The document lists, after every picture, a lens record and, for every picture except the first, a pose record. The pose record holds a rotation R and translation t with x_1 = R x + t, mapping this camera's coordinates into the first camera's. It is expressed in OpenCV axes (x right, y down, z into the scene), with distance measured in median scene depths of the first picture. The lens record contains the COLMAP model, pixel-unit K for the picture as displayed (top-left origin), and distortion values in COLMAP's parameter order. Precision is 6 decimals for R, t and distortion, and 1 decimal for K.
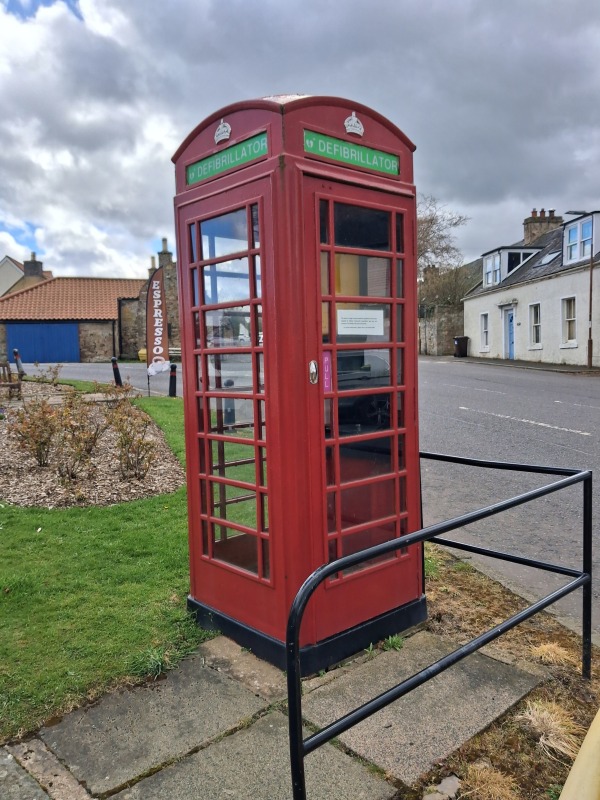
lens RADIAL K [[641.8, 0, 301.4], [0, 641.8, 408.5], [0, 0, 1]] dist [-0.007482, 0.006605]
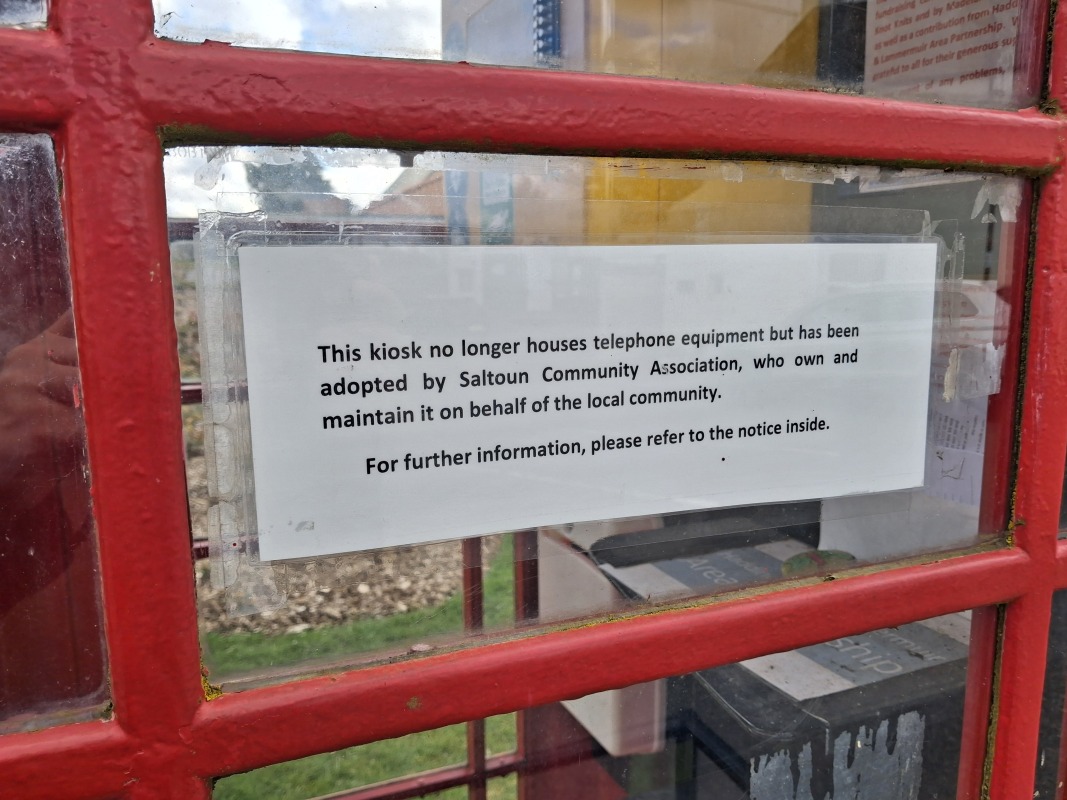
lens RADIAL K [[843.8, 0, 550.3], [0, 843.8, 395.8], [0, 0, 1]] dist [0.002865, -0.008543]
pose [[0.942310, 0.069535, -0.327441, 0.106913], [-0.044957, 0.995614, 0.082052, -0.127364], [0.331710, -0.062598, 0.941302, 0.794198]]
